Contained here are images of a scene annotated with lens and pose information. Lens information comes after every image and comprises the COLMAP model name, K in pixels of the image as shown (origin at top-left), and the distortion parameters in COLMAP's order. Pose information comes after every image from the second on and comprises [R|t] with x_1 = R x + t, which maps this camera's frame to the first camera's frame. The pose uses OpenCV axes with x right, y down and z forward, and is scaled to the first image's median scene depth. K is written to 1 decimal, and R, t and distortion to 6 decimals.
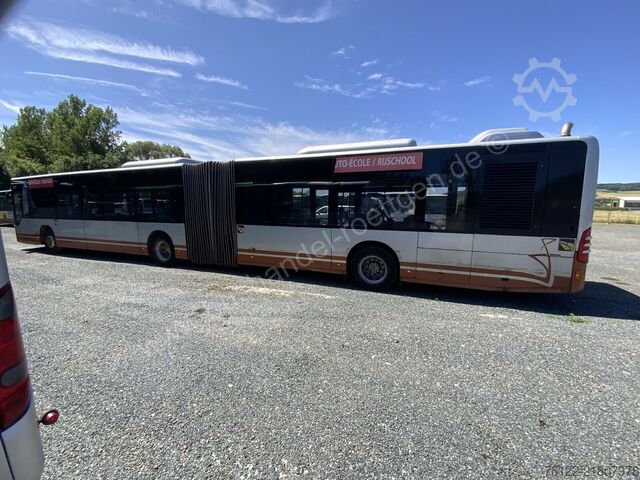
lens RADIAL K [[273.2, 0, 320.0], [0, 273.2, 240.0], [0, 0, 1]] dist [0.014658, -0.019312]
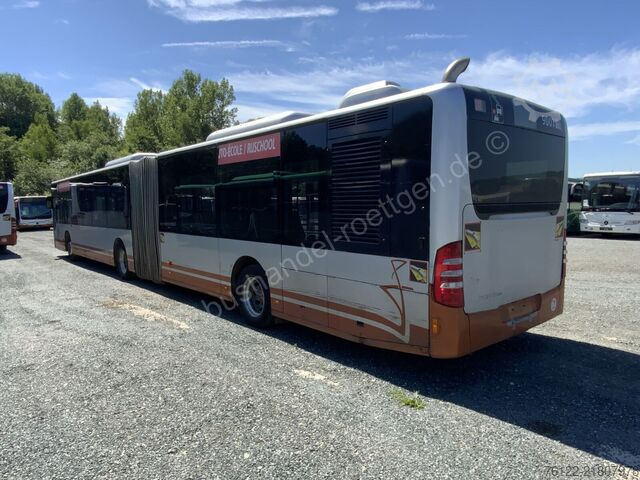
lens RADIAL K [[463.4, 0, 320.0], [0, 463.4, 240.0], [0, 0, 1]] dist [0.003920, -0.003156]
pose [[0.875010, 0.016704, -0.483817, 0.676663], [-0.035817, 0.998899, -0.030288, -0.007150], [0.482779, 0.043831, 0.874645, 0.013870]]
